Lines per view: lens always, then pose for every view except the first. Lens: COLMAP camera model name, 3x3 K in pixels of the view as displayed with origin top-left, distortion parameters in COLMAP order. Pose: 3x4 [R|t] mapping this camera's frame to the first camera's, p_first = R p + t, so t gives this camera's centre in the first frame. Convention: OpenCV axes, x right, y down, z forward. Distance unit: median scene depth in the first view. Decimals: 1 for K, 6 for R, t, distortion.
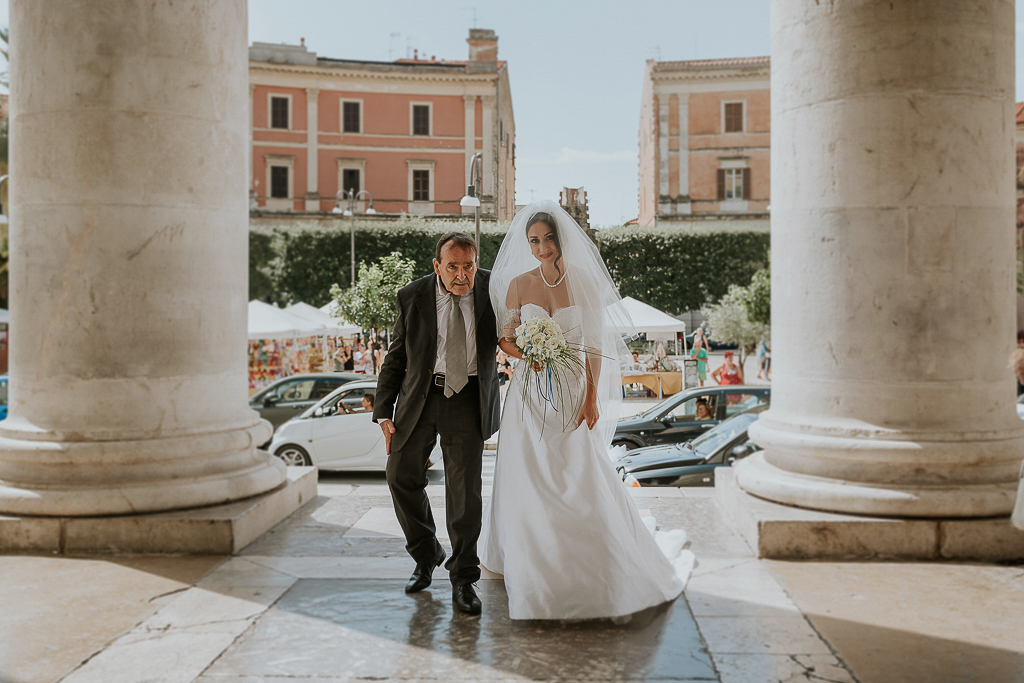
lens RADIAL K [[771.3, 0, 512.1], [0, 771.3, 343.0], [0, 0, 1]] dist [0.001267, 0.000342]
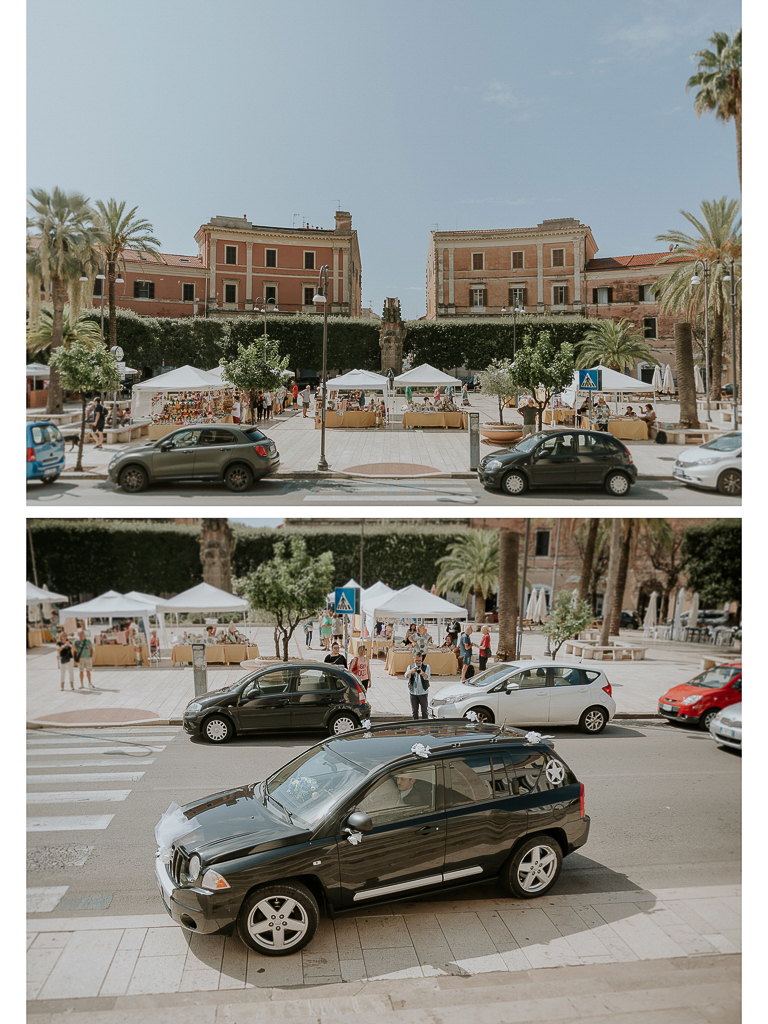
lens RADIAL K [[875.8, 0, 383.1], [0, 875.8, 510.6], [0, 0, 1]] dist [-0.004820, 0.000243]
pose [[0.997691, -0.005220, 0.067715, -0.086208], [0.000160, 0.997220, 0.074510, 0.148053], [-0.067916, -0.074327, 0.994919, -1.118756]]
